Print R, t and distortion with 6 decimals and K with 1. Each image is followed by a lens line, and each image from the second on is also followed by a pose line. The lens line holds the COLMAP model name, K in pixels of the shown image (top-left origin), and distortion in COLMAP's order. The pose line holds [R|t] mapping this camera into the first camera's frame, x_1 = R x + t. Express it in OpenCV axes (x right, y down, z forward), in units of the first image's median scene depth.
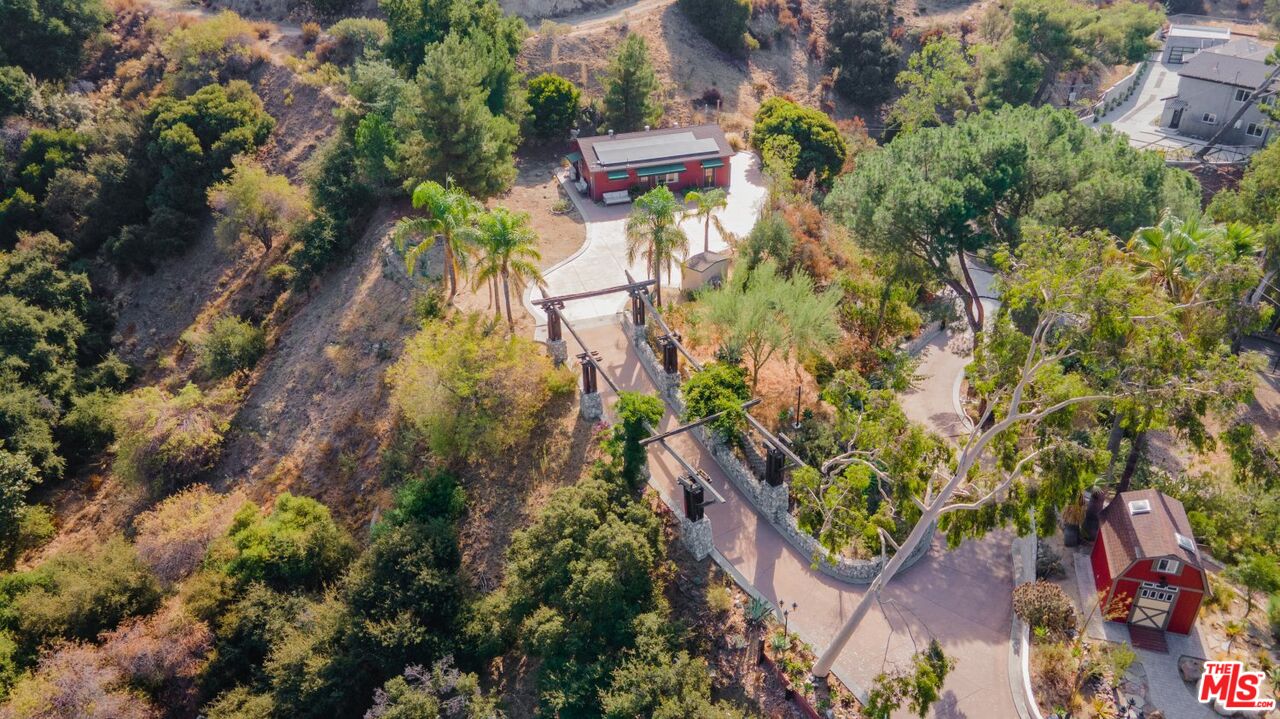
lens RADIAL K [[938.4, 0, 641.2], [0, 938.4, 357.9], [0, 0, 1]] dist [0.029844, 0.030534]
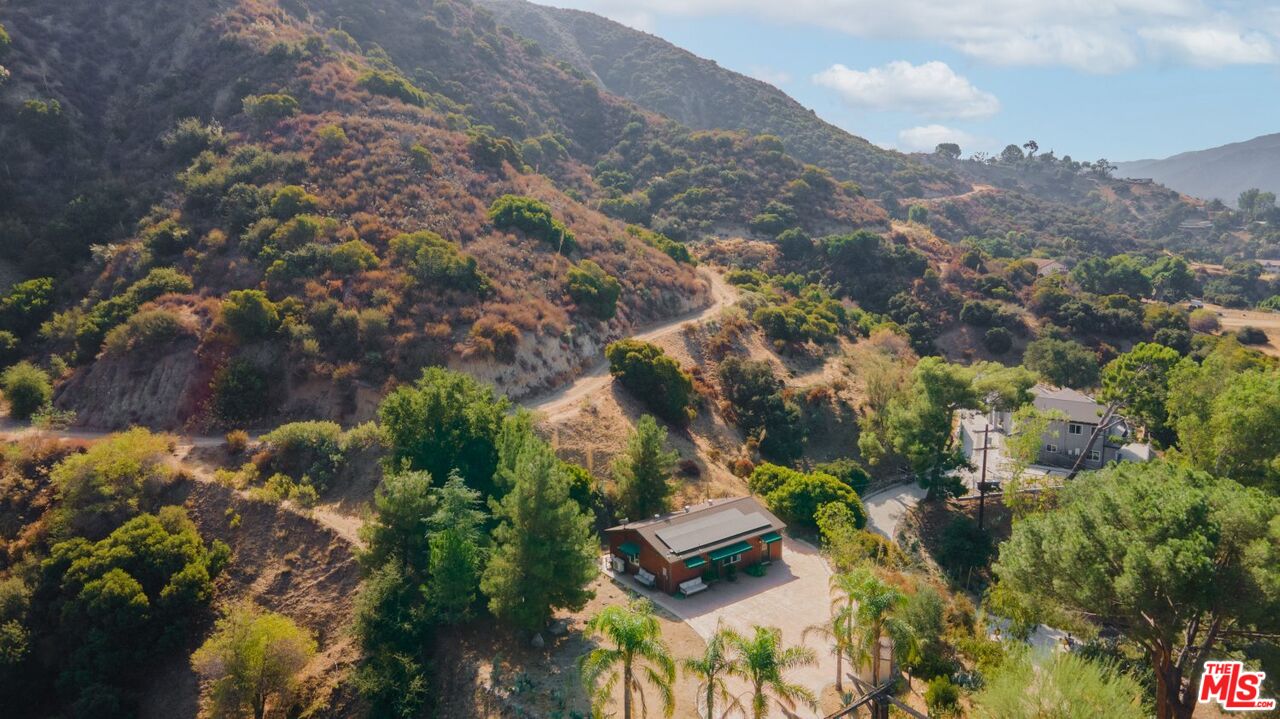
lens RADIAL K [[938.4, 0, 641.2], [0, 938.4, 357.9], [0, 0, 1]] dist [0.029844, 0.030534]
pose [[0.936001, -0.053721, 0.347874, -0.332141], [0.171906, 0.932176, -0.318585, -0.080305], [-0.307165, 0.357998, 0.881752, 0.093573]]
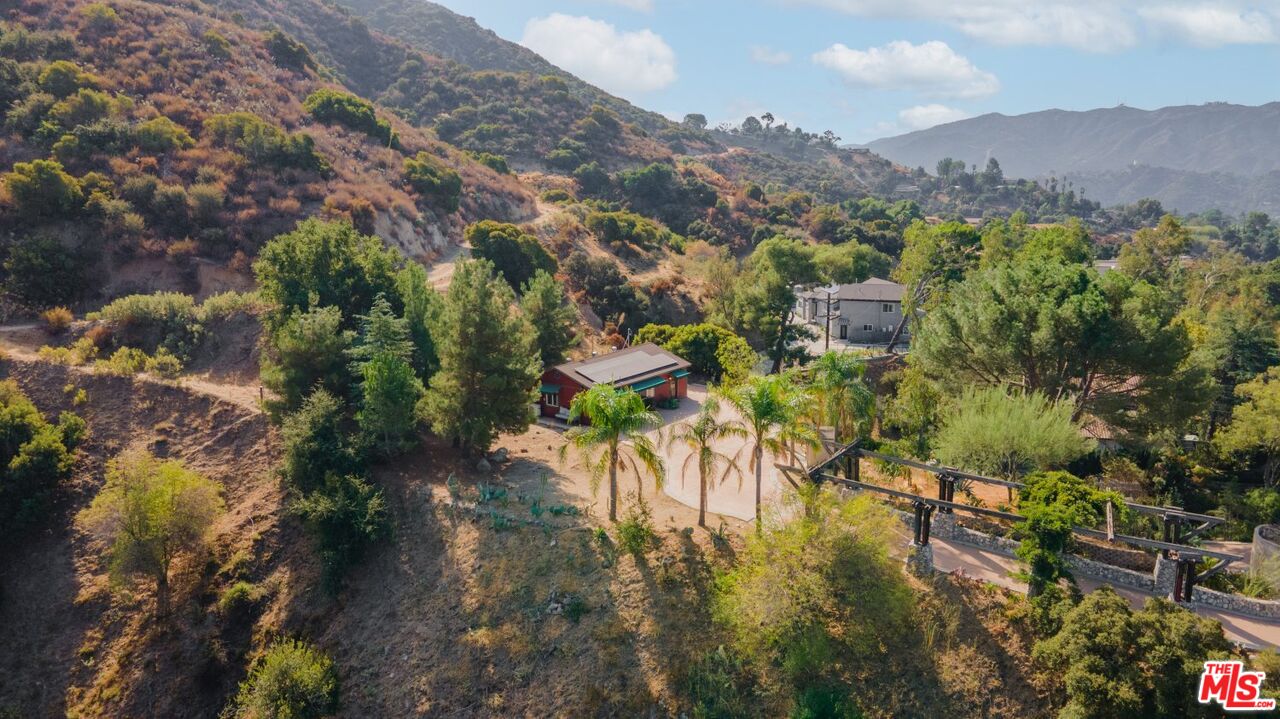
lens RADIAL K [[938.2, 0, 638.0], [0, 938.2, 353.5], [0, 0, 1]] dist [0.037152, 0.045143]
pose [[0.810930, -0.105798, 0.575499, -0.462443], [0.295892, 0.922648, -0.247322, 0.005727], [-0.504816, 0.370847, 0.779508, 0.204827]]
